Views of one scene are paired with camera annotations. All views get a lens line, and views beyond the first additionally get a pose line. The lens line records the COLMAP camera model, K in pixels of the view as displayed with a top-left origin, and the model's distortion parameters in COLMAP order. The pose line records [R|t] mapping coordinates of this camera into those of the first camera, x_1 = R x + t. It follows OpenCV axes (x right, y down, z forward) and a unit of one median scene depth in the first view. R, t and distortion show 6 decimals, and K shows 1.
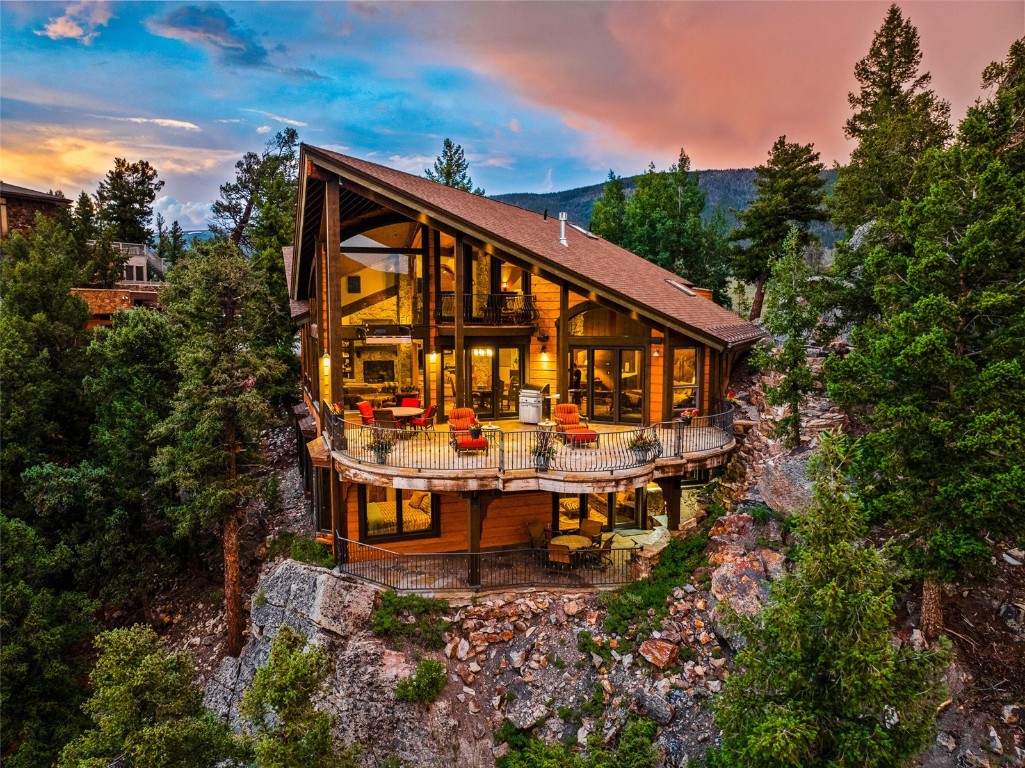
lens RADIAL K [[721.6, 0, 512.5], [0, 721.6, 384.0], [0, 0, 1]] dist [-0.061849, 0.032782]
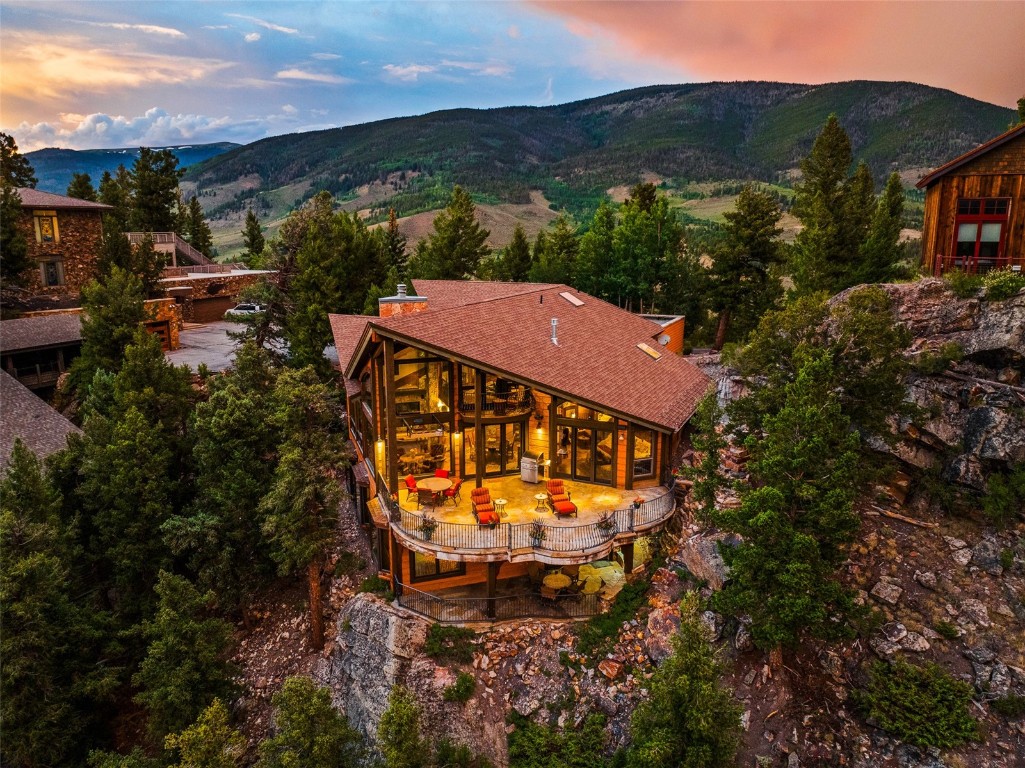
lens RADIAL K [[721.6, 0, 512.5], [0, 721.6, 384.0], [0, 0, 1]] dist [-0.061849, 0.032782]
pose [[0.999999, -0.001294, 0.001043, -0.010566], [0.001166, 0.993499, 0.113838, -0.389968], [-0.001183, -0.113837, 0.993499, -0.447019]]
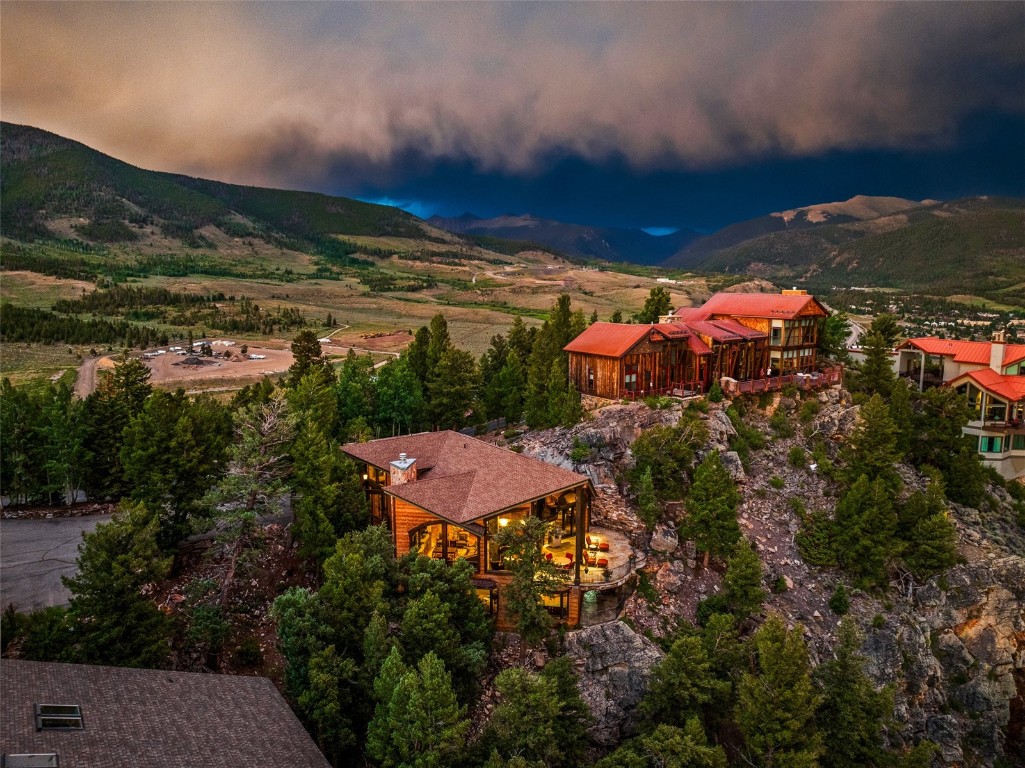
lens RADIAL K [[719.0, 0, 515.2], [0, 719.0, 384.9], [0, 0, 1]] dist [-0.050658, 0.024895]
pose [[0.468037, -0.133792, 0.873522, -2.852192], [0.085130, 0.990702, 0.106126, -1.035864], [-0.879599, 0.024692, 0.475075, -0.045430]]
